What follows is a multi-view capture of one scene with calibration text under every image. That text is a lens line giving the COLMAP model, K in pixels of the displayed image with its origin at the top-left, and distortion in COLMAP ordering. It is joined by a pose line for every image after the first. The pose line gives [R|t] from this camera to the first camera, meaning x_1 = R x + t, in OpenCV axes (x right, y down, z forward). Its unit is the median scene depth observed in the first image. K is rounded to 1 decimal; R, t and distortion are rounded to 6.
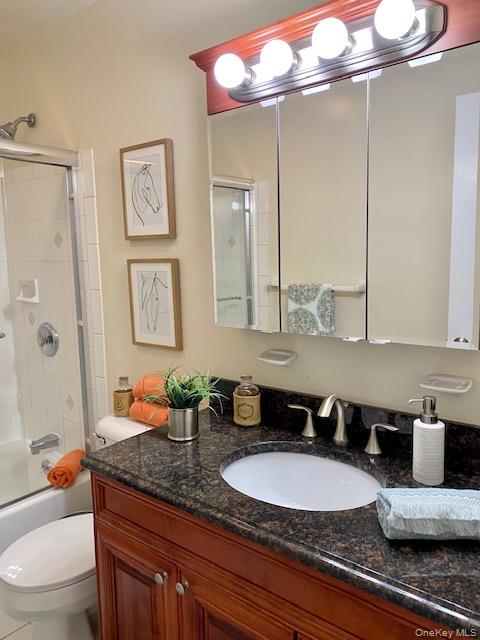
lens RADIAL K [[486.9, 0, 241.0], [0, 486.9, 318.8], [0, 0, 1]] dist [0.036015, -0.038209]
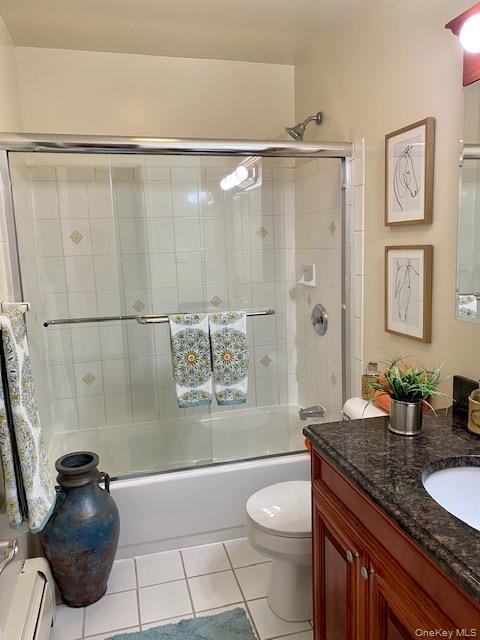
lens RADIAL K [[486.9, 0, 239.5], [0, 486.9, 320.7], [0, 0, 1]] dist [0.036015, -0.038209]
pose [[0.800905, 0.088157, -0.592266, 0.140029], [-0.068151, 0.996096, 0.056107, -0.005937], [0.594900, -0.004573, 0.803786, 0.019836]]
